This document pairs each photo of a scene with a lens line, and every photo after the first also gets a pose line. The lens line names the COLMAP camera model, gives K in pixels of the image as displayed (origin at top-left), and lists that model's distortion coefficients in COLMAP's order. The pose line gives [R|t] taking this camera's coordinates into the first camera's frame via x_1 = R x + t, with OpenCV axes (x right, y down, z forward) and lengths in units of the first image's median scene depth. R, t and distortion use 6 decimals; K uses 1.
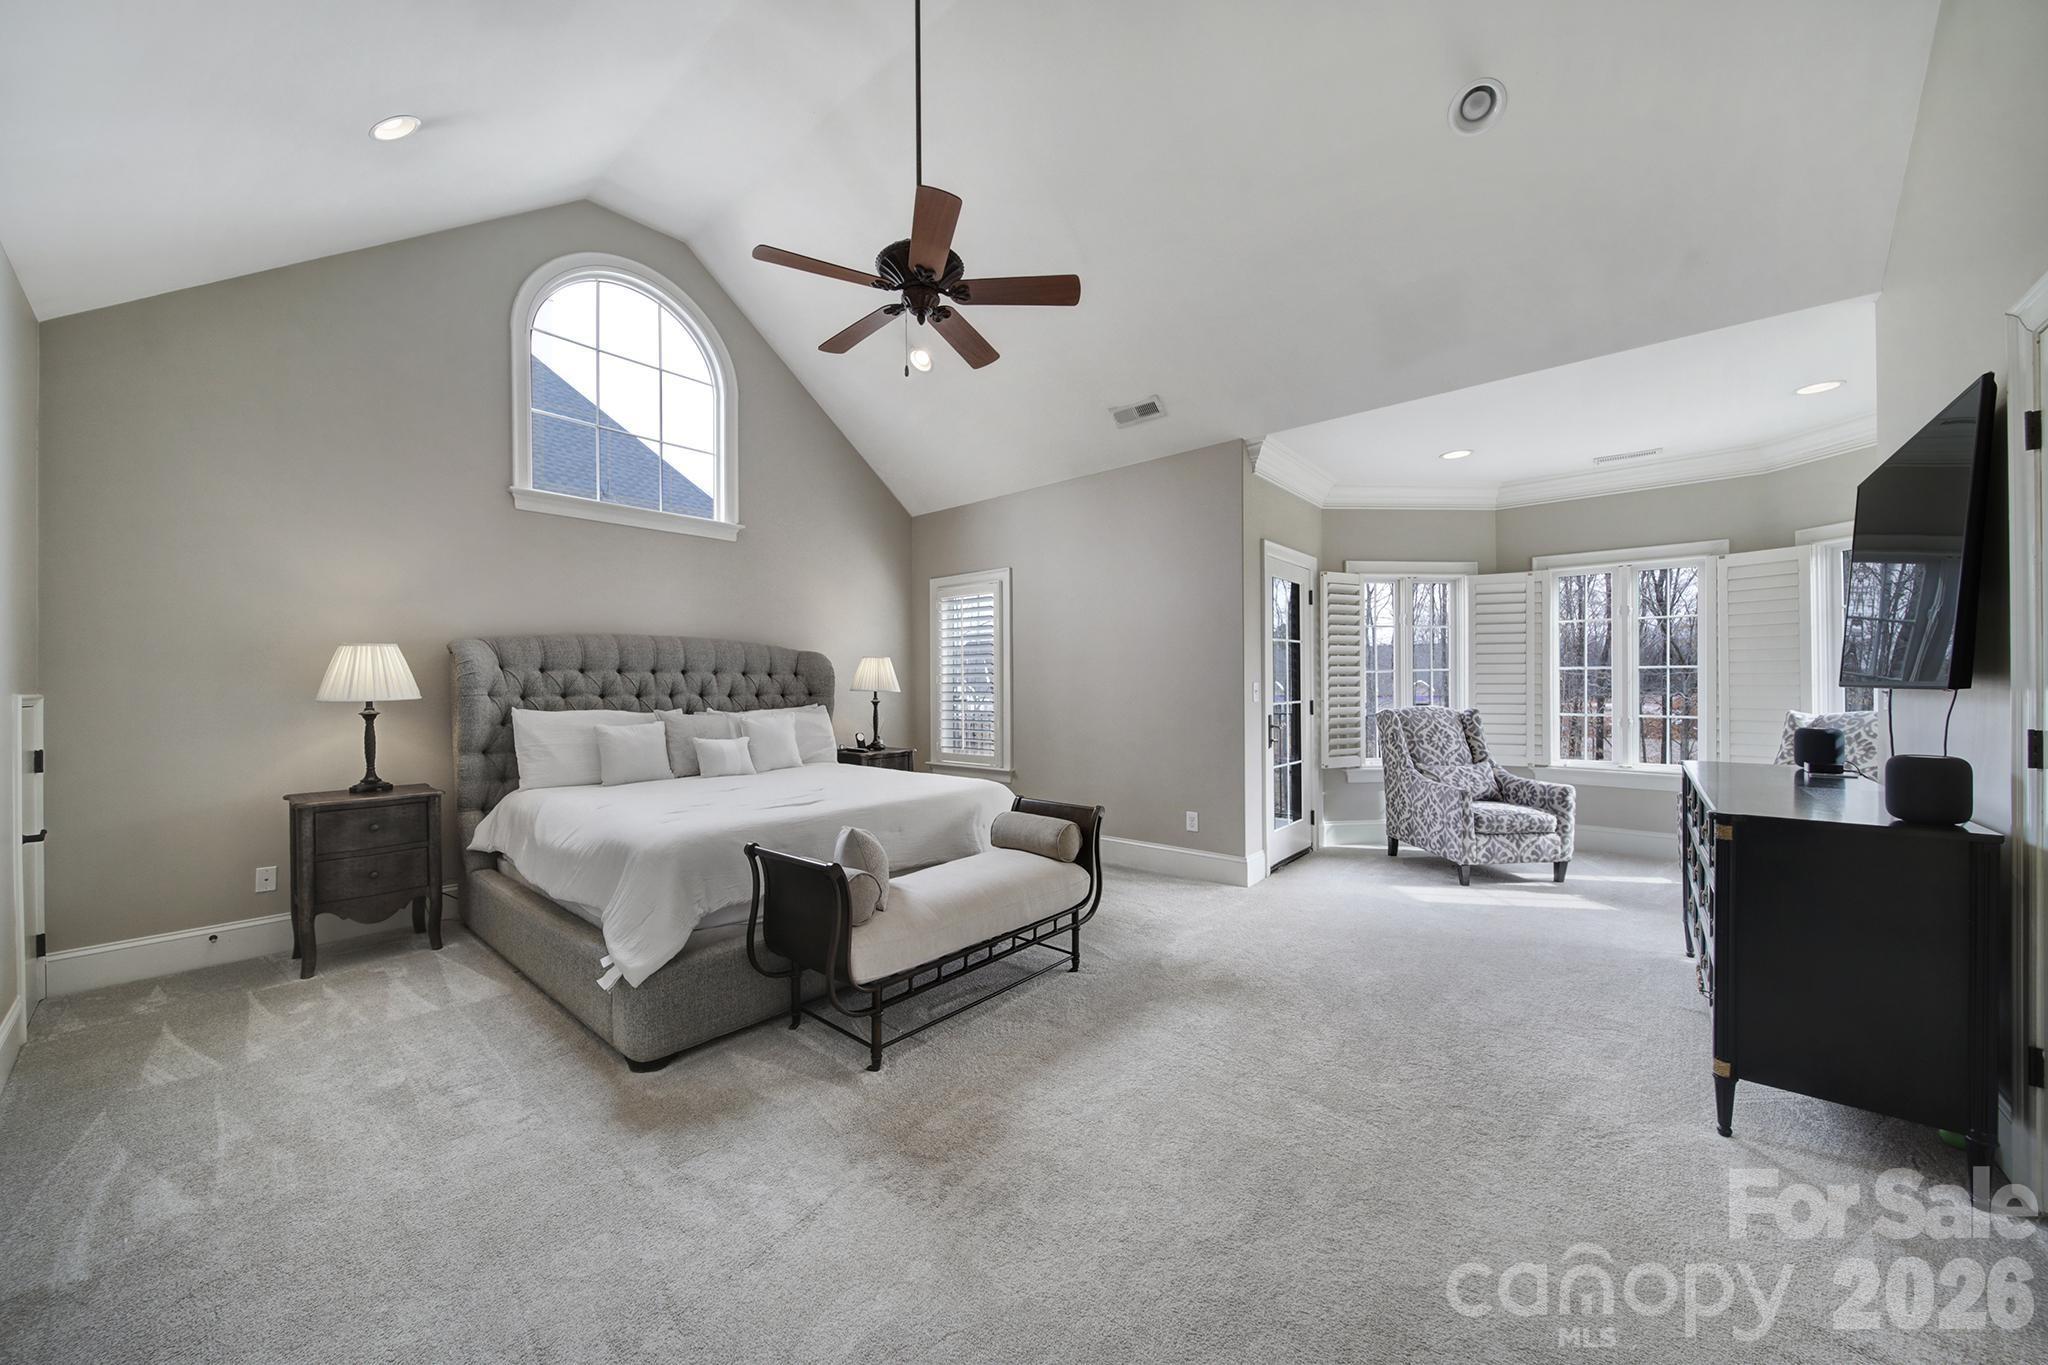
lens RADIAL K [[724.5, 0, 1011.8], [0, 724.5, 683.0], [0, 0, 1]] dist [-0.000912, -0.000587]
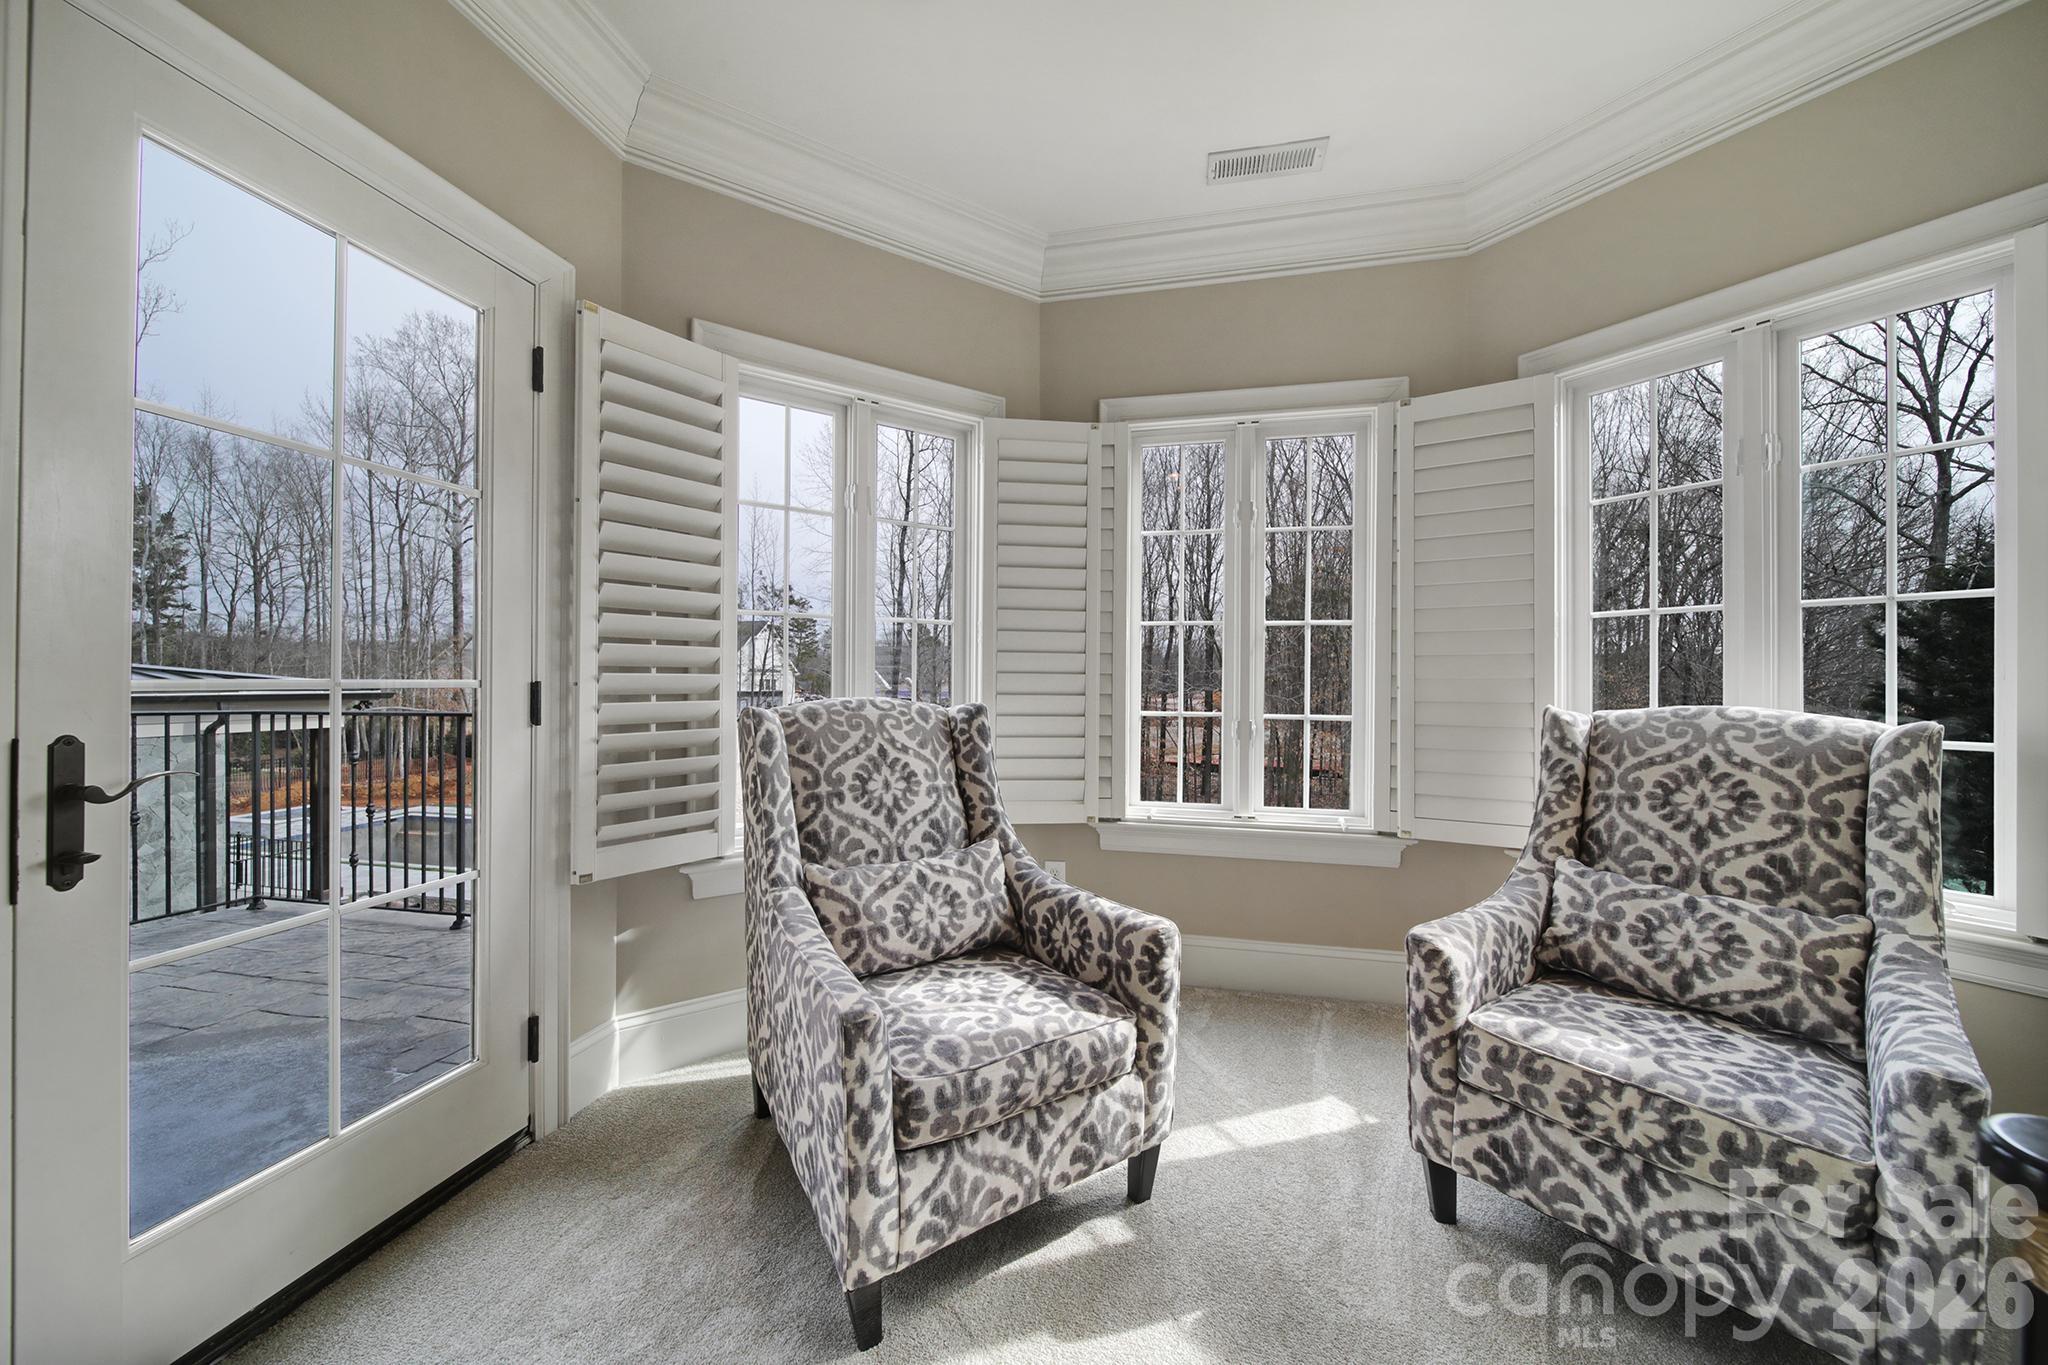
lens RADIAL K [[724.5, 0, 1025.8], [0, 724.5, 684.2], [0, 0, 1]] dist [-0.000912, -0.000587]
pose [[0.876977, 0.009647, 0.480436, 0.481738], [-0.012017, 0.999926, 0.001857, 0.023574], [-0.480382, -0.007402, 0.877028, 0.646677]]
